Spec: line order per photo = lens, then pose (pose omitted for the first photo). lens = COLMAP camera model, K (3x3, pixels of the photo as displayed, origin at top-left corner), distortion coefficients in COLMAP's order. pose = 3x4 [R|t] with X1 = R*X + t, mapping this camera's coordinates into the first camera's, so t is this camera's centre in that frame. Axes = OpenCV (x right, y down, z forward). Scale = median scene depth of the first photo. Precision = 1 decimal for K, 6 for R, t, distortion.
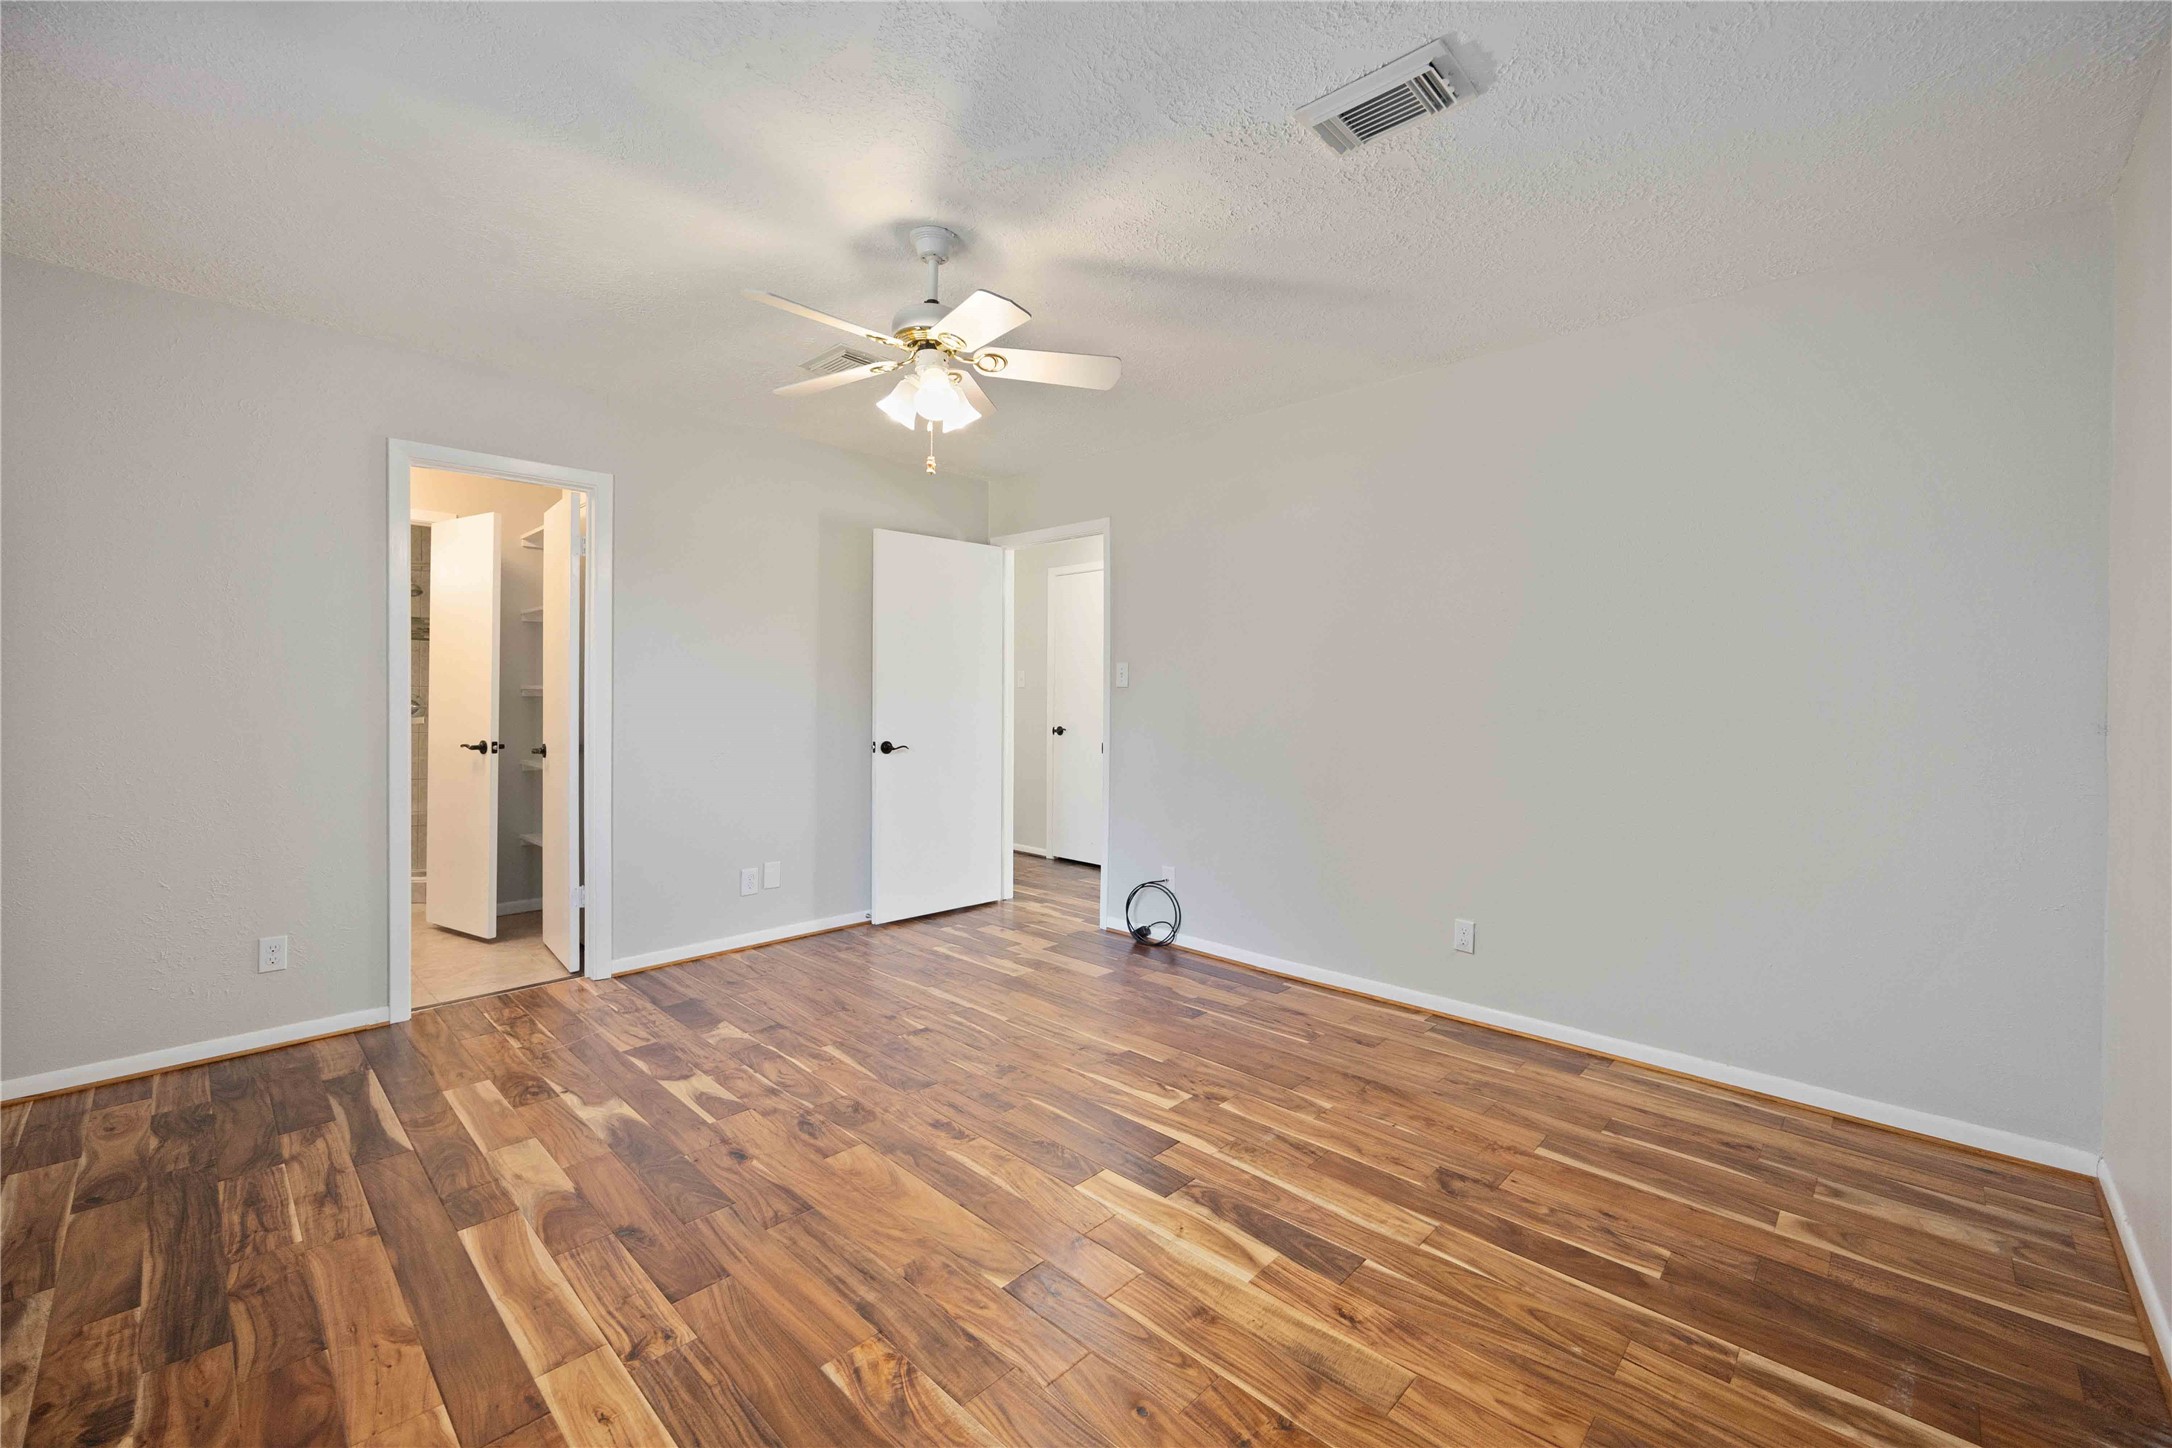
lens RADIAL K [[891.5, 0, 1084.1], [0, 891.5, 709.9], [0, 0, 1]] dist [-0.003219, -0.000124]
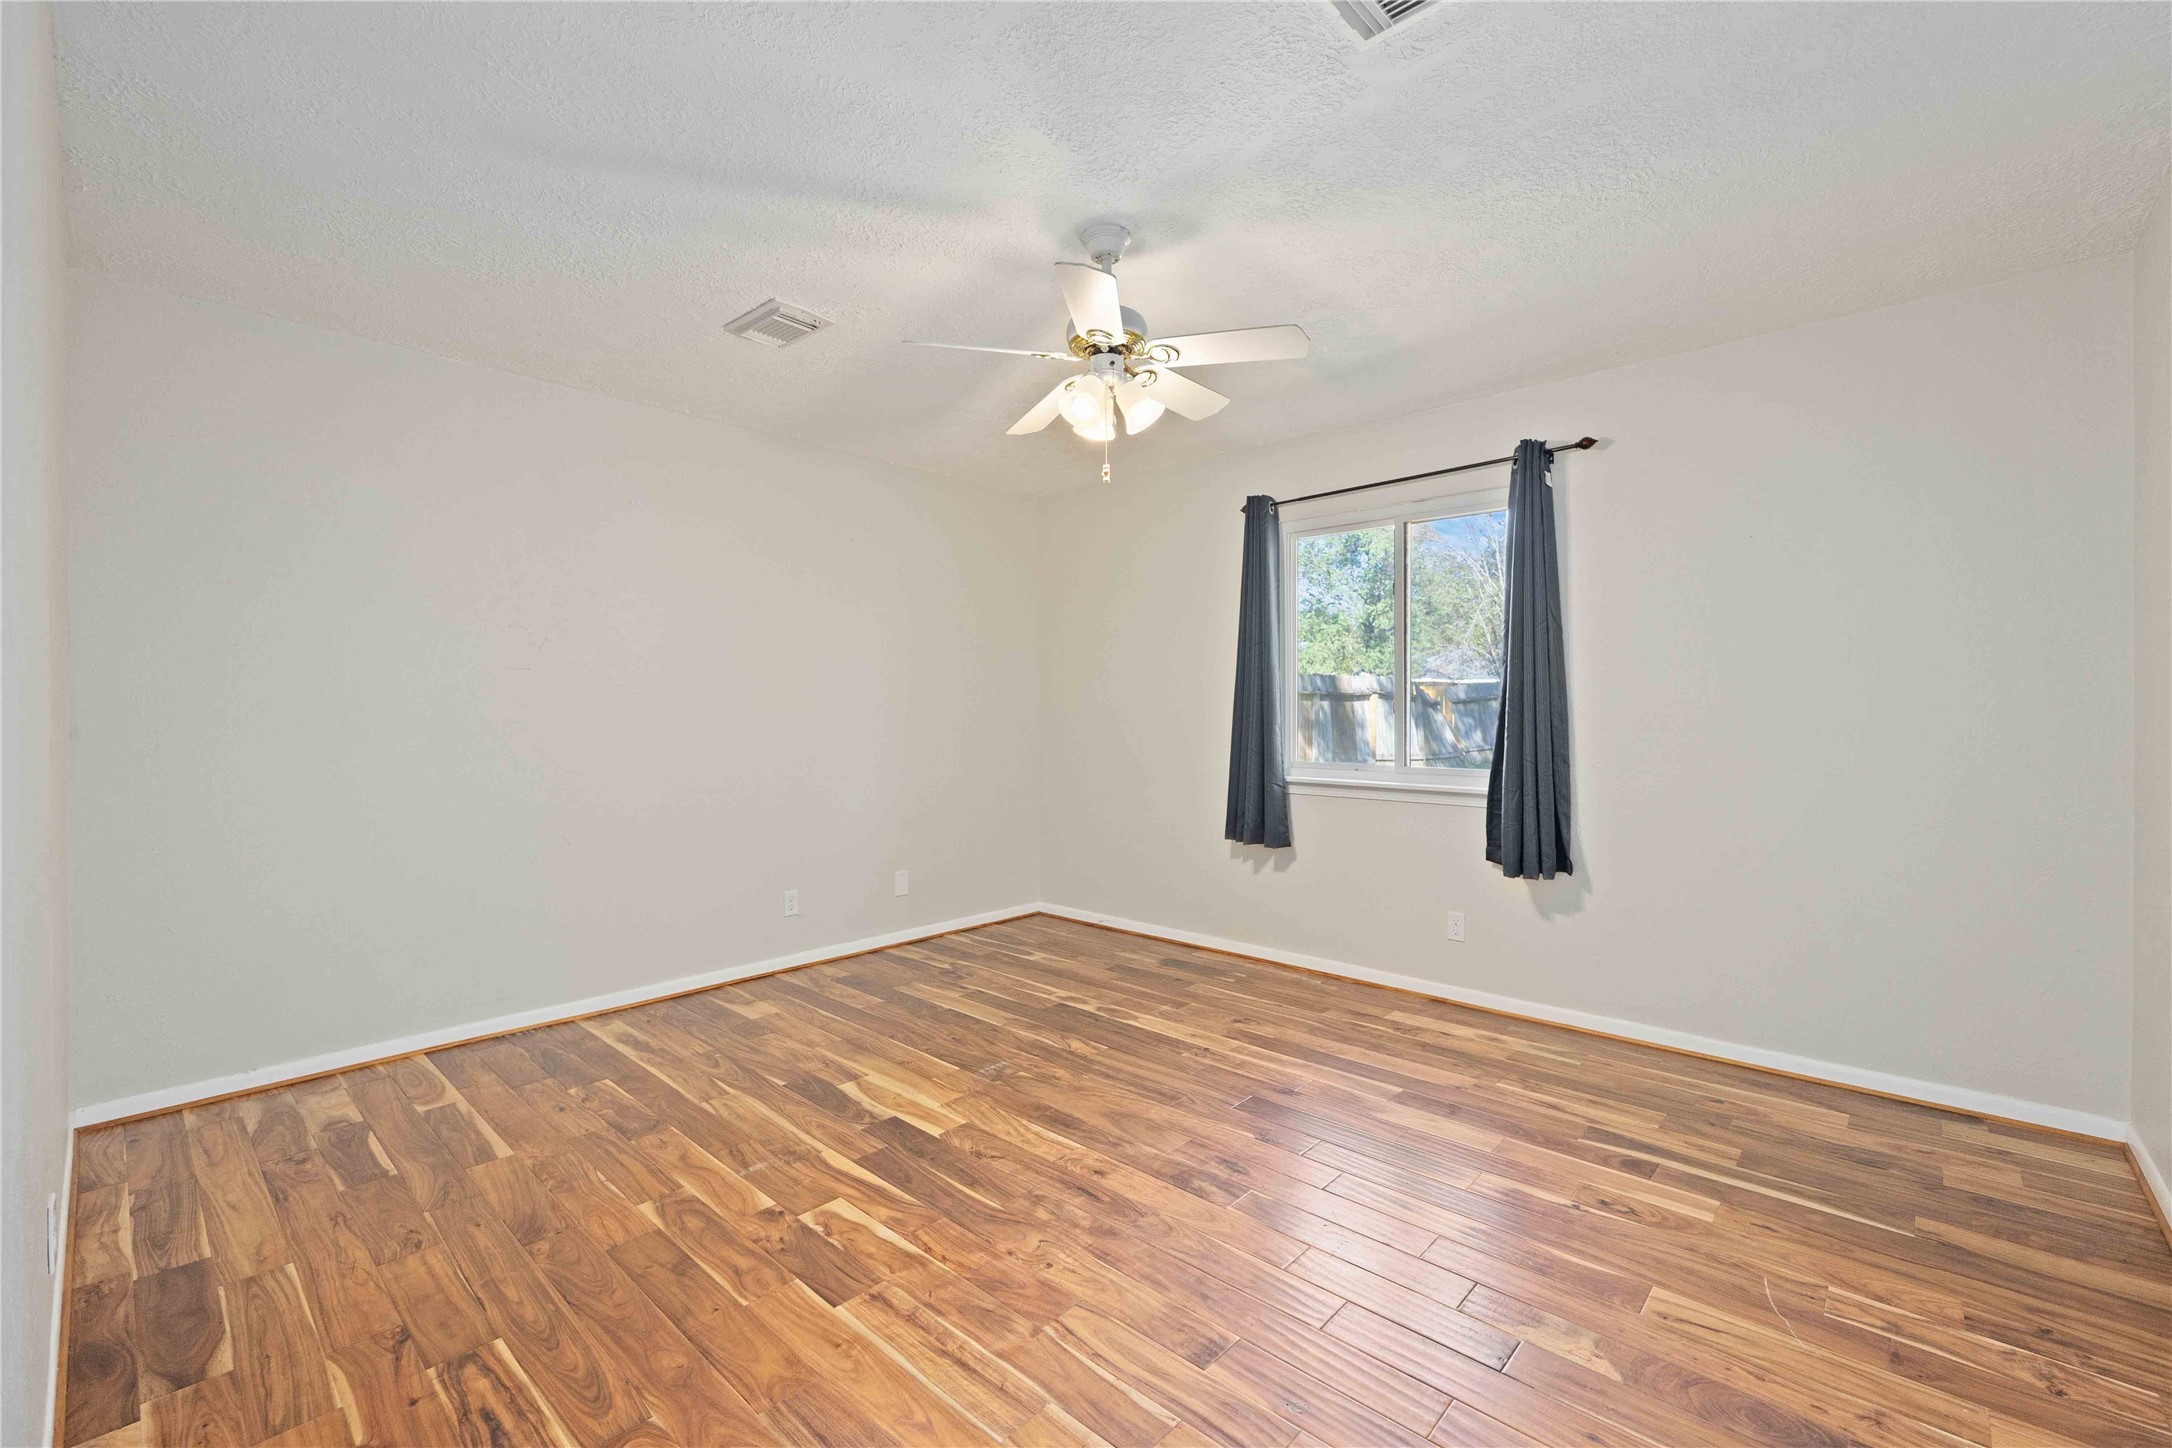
lens RADIAL K [[891.5, 0, 1091.1], [0, 891.5, 712.4], [0, 0, 1]] dist [-0.003219, -0.000124]
pose [[-0.999456, -0.004957, -0.032592, -0.130417], [-0.005350, 0.999914, 0.011964, -0.033204], [0.032530, 0.012132, -0.999397, 2.080552]]
